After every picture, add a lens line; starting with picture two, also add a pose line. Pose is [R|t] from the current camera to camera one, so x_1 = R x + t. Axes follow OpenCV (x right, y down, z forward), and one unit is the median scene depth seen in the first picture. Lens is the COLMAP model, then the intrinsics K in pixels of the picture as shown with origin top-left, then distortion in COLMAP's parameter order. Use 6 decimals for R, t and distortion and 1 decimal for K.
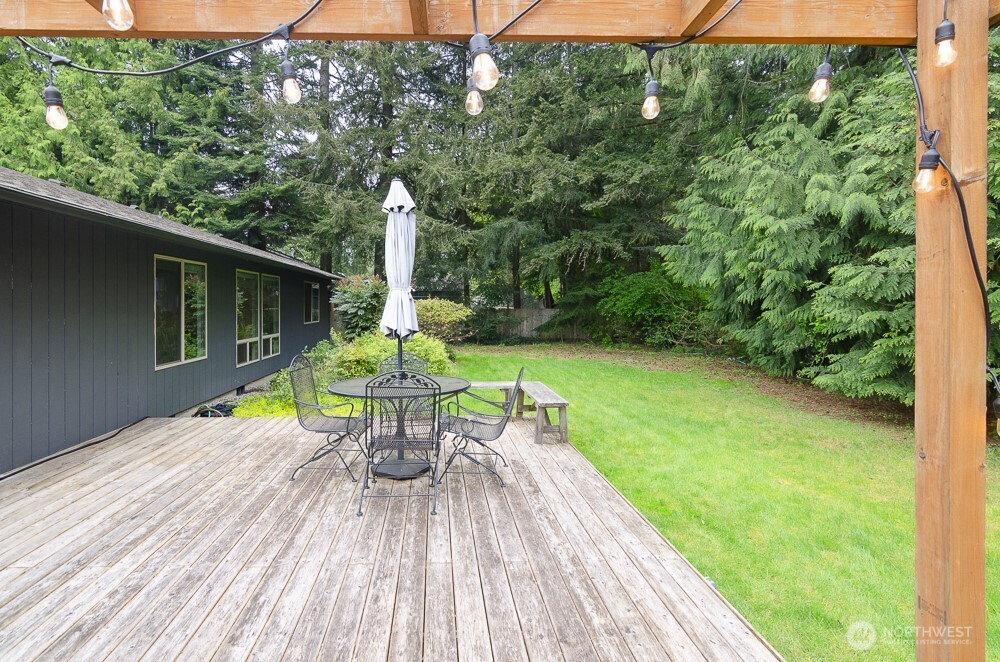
lens RADIAL K [[517.3, 0, 500.7], [0, 517.3, 310.5], [0, 0, 1]] dist [-0.003087, 0.002047]
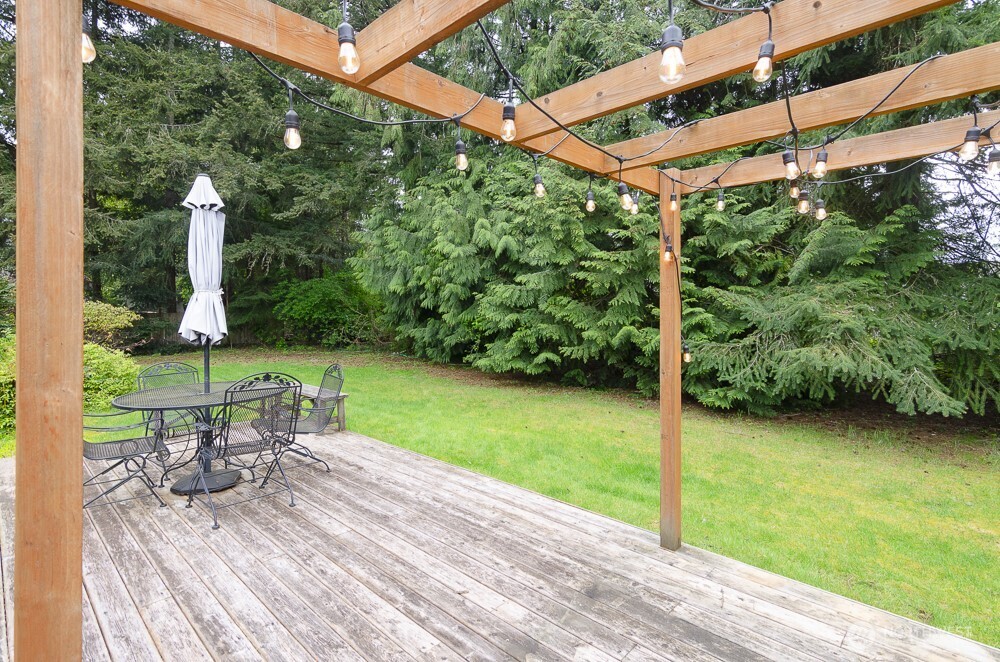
lens RADIAL K [[480.9, 0, 523.2], [0, 480.9, 309.3], [0, 0, 1]] dist [-0.001742, 0.003242]
pose [[0.698721, 0.002667, 0.715390, -0.267272], [0.005532, 0.999943, -0.009131, 0.001619], [-0.715373, 0.010338, 0.698666, -0.015549]]
